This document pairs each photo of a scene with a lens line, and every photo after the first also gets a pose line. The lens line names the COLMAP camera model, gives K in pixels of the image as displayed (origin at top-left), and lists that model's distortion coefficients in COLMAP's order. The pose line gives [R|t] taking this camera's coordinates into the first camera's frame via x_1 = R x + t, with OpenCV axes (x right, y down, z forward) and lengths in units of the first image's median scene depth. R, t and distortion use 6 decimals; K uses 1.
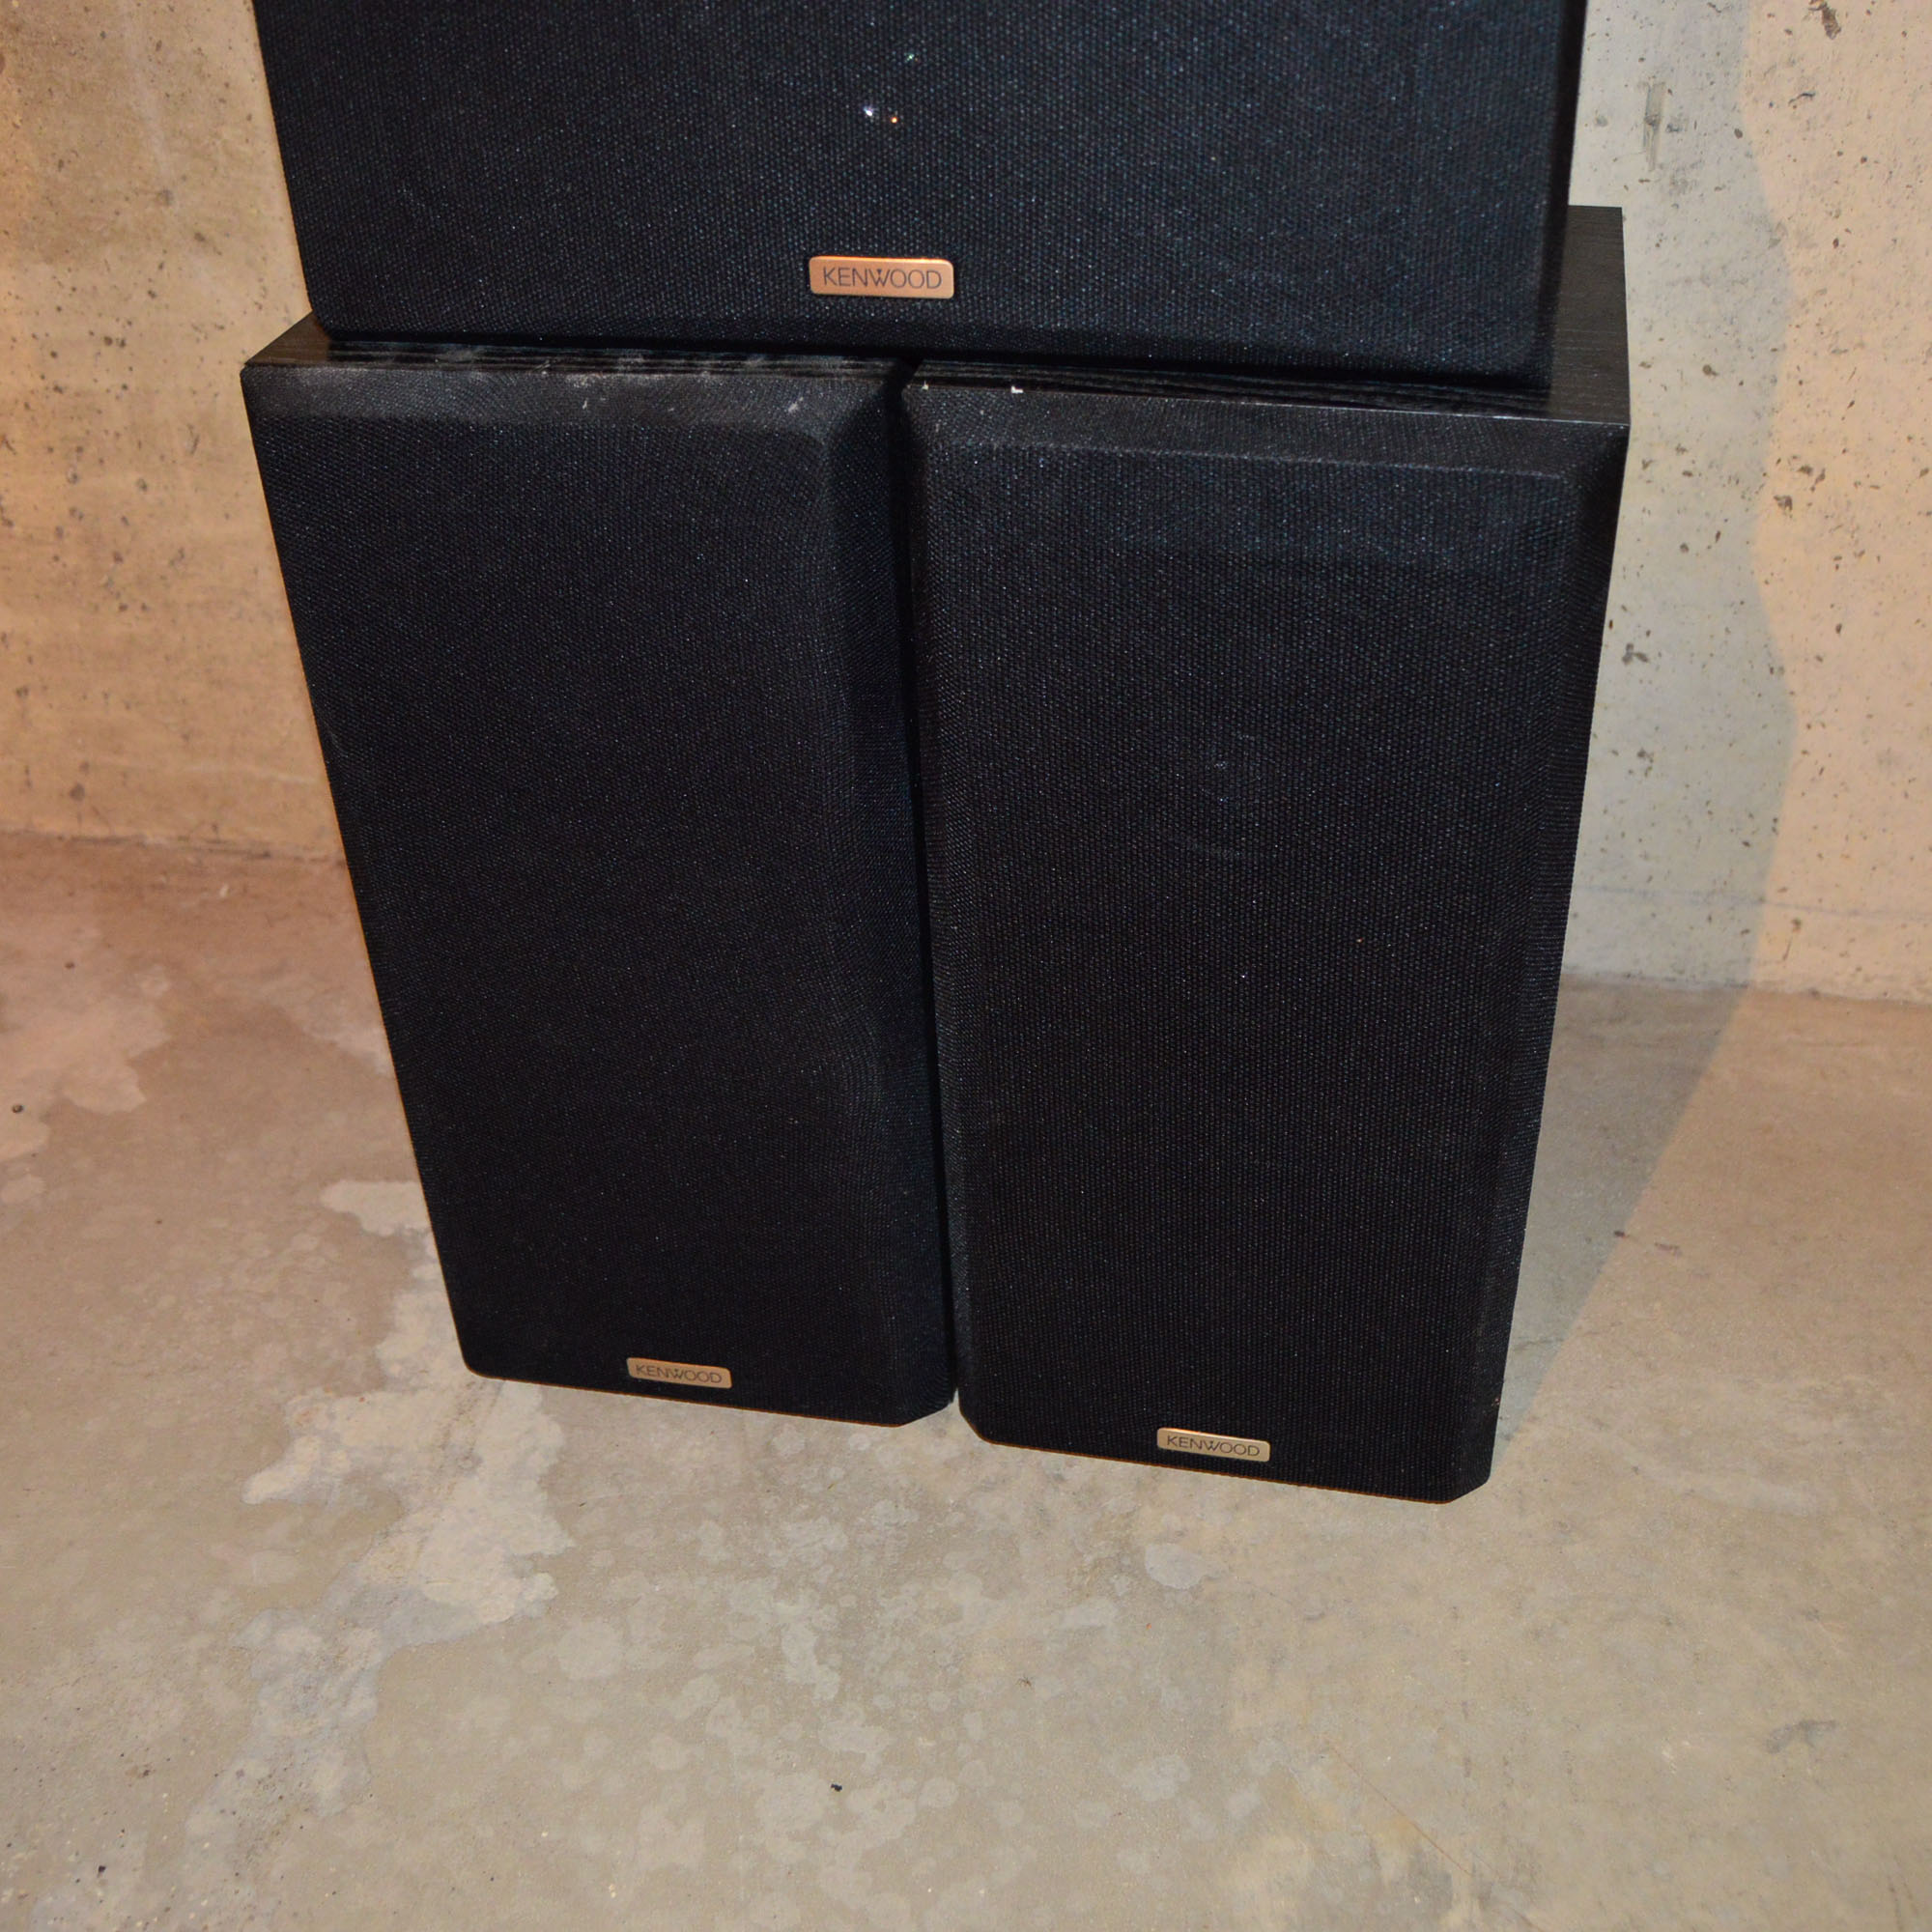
lens RADIAL K [[2281.3, 0, 984.8], [0, 2281.3, 976.4], [0, 0, 1]] dist [-0.091859, 0.027921]
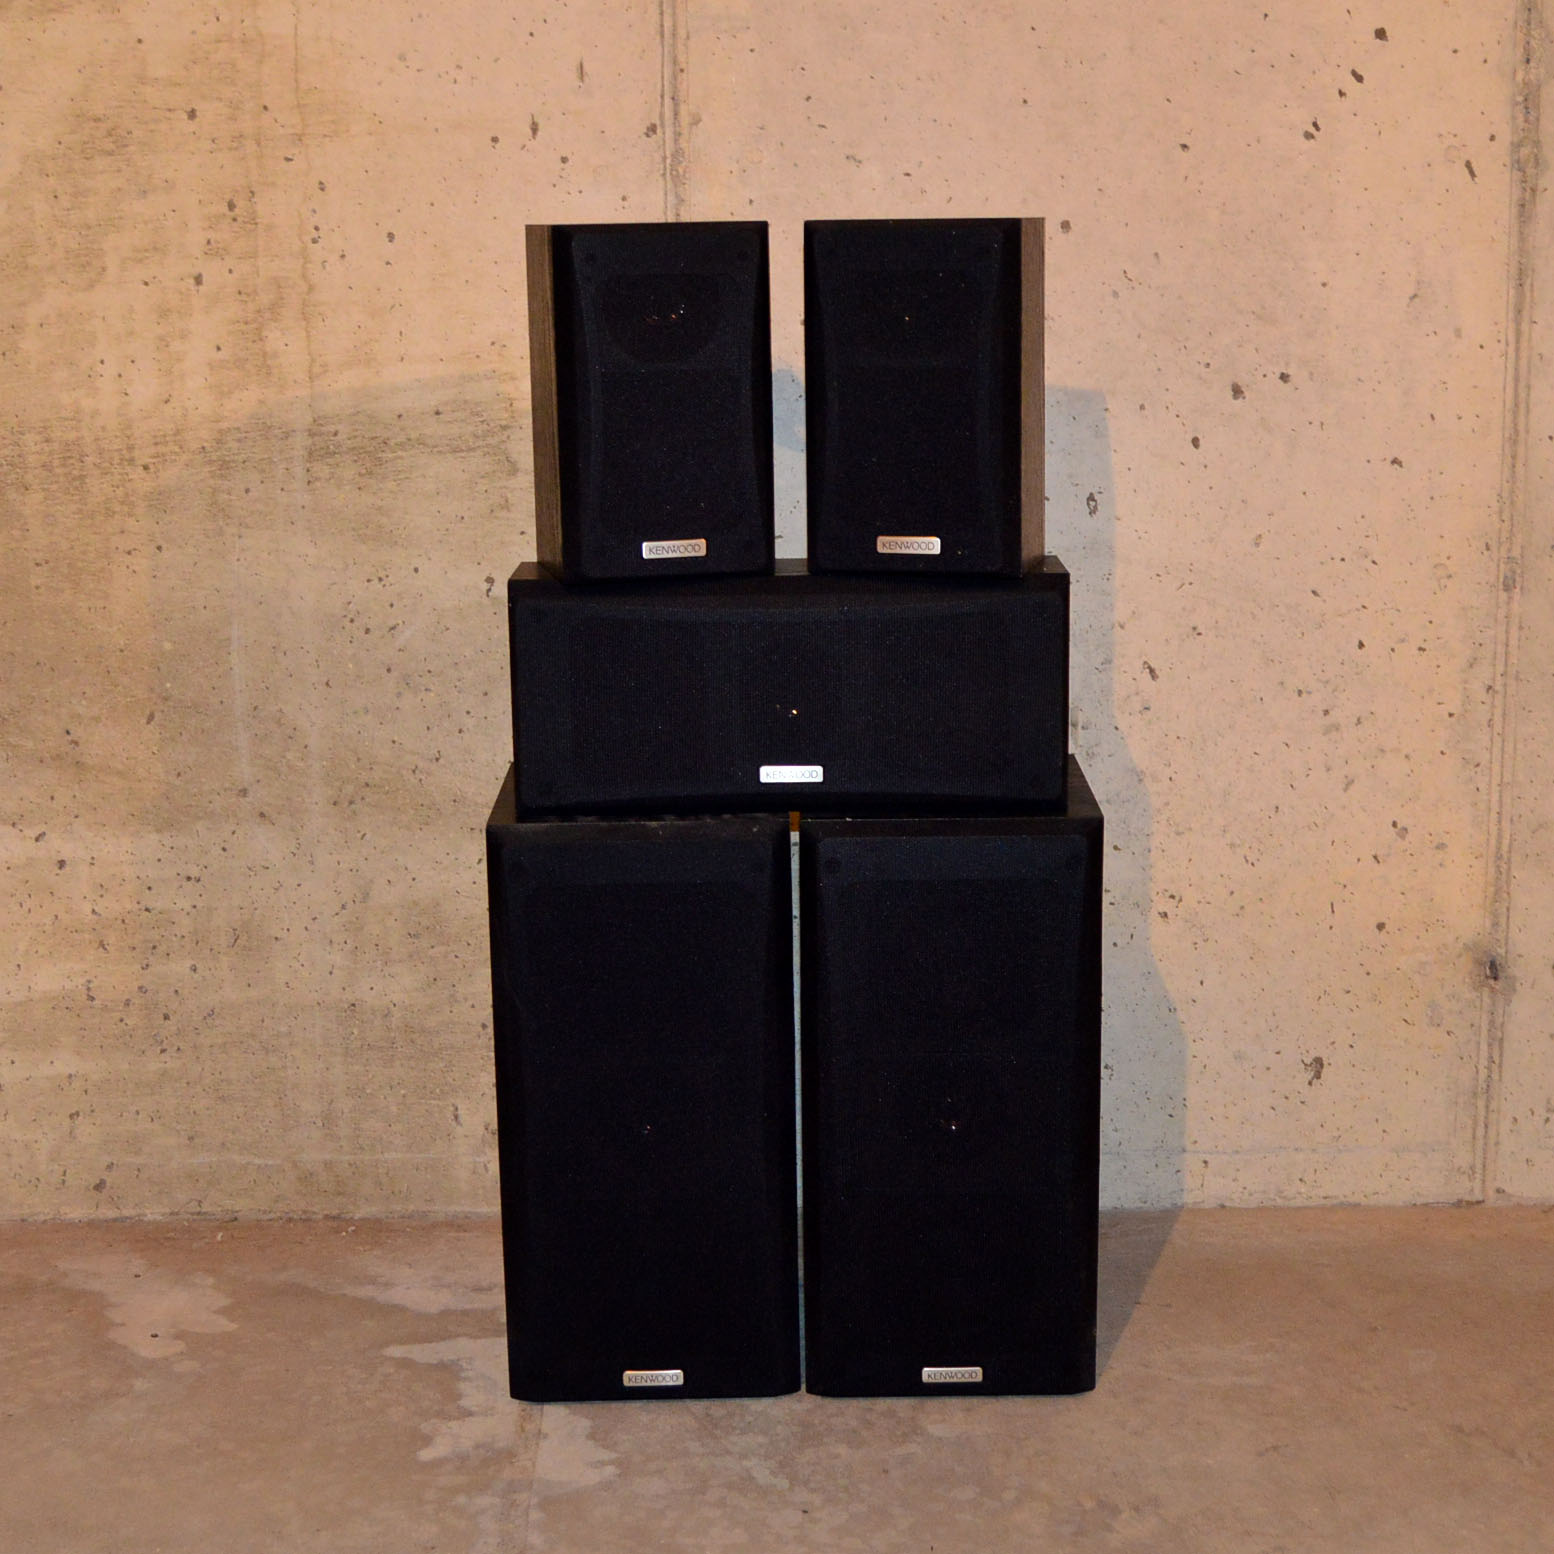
lens RADIAL K [[2704.0, 0, 777.0], [0, 2704.0, 777.0], [0, 0, 1]] dist [-0.075938, 0.012338]
pose [[0.977246, -0.023920, 0.210754, -0.460073], [0.104561, 0.918829, -0.380552, 0.539142], [-0.184545, 0.393929, 0.900424, -1.082511]]
